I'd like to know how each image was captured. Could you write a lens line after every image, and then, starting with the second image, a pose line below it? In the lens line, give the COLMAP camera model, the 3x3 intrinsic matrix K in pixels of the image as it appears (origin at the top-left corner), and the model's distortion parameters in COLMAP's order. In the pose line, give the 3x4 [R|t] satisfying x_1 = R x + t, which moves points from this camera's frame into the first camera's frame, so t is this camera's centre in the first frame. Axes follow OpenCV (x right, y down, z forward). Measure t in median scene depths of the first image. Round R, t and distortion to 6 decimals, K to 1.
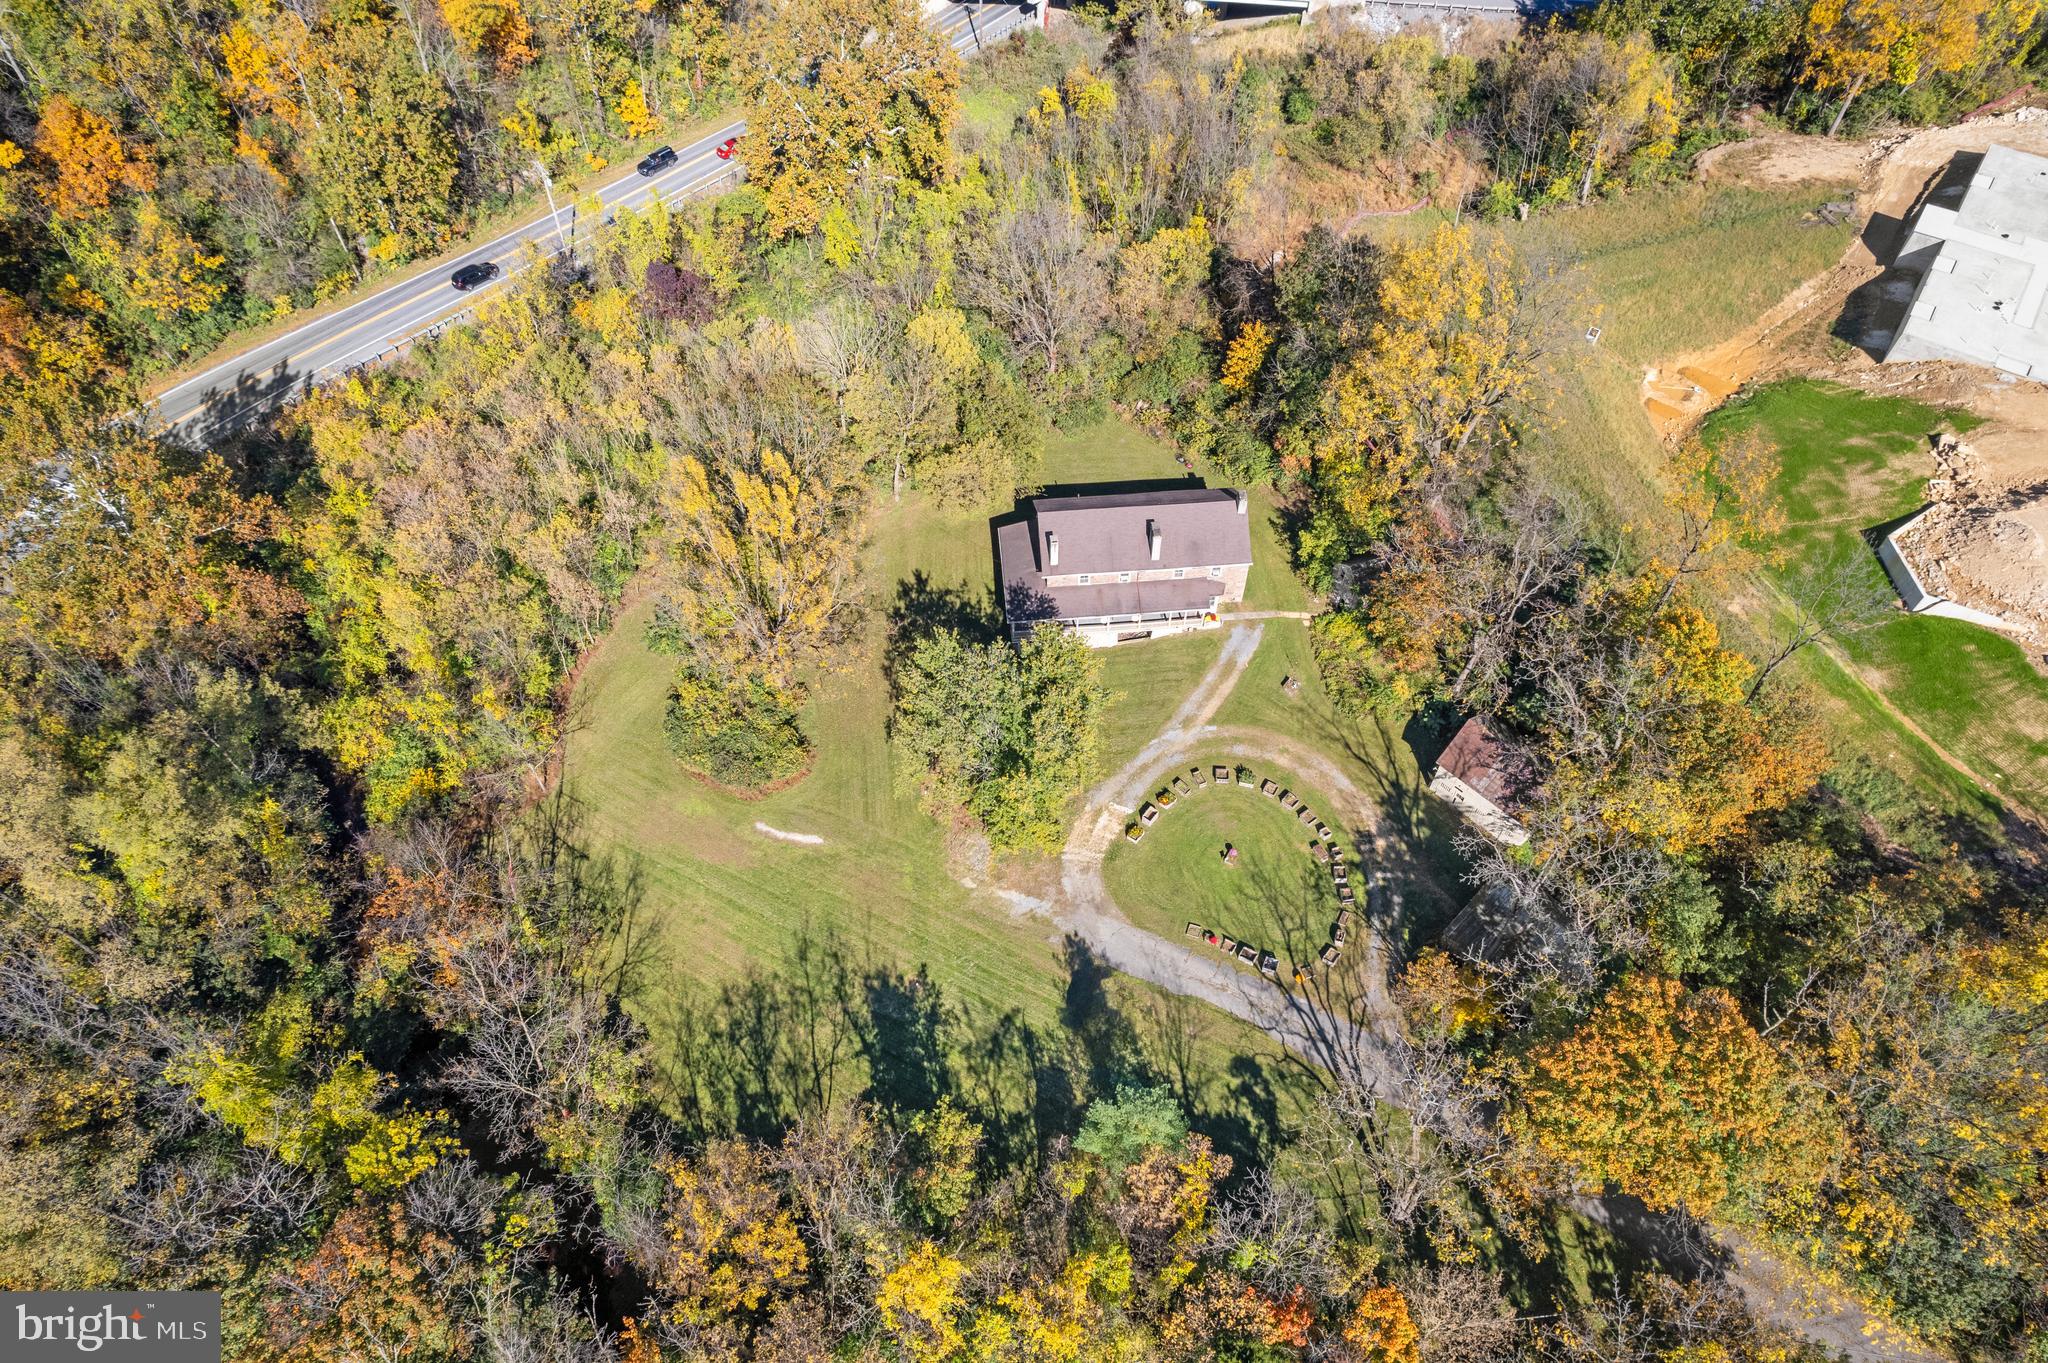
lens RADIAL K [[1318.7, 0, 1023.8], [0, 1318.7, 693.3], [0, 0, 1]] dist [-0.070423, 0.065443]
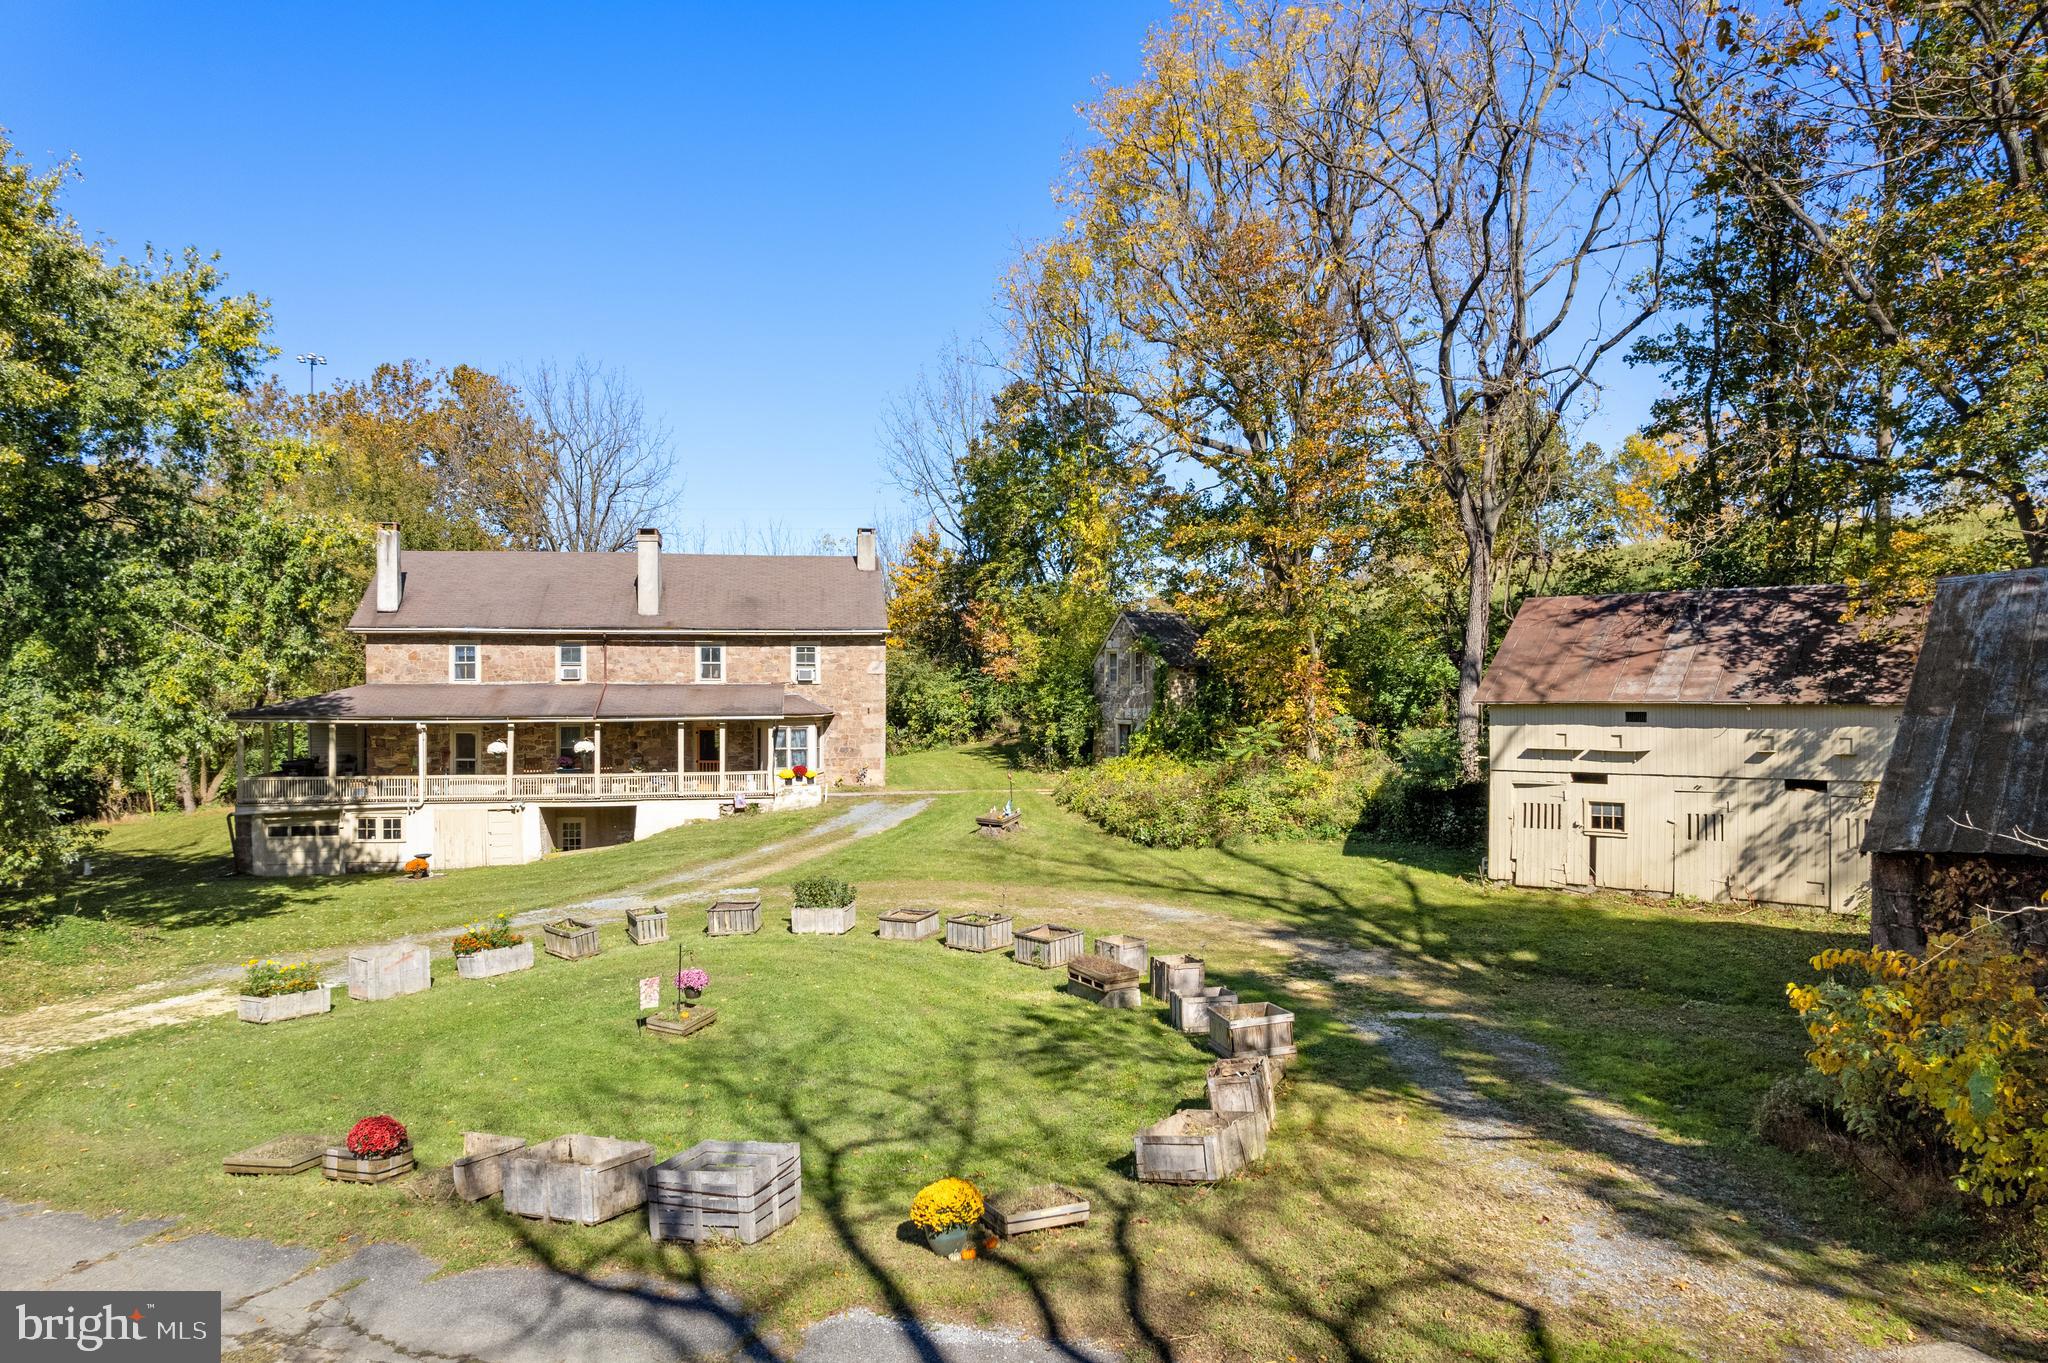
lens RADIAL K [[1313.1, 0, 1030.0], [0, 1313.1, 701.9], [0, 0, 1]] dist [-0.067901, 0.058266]
pose [[0.994481, 0.012792, 0.104135, 0.199877], [0.075327, 0.603841, -0.793538, 0.277556], [-0.073032, 0.797002, 0.599544, 0.878021]]
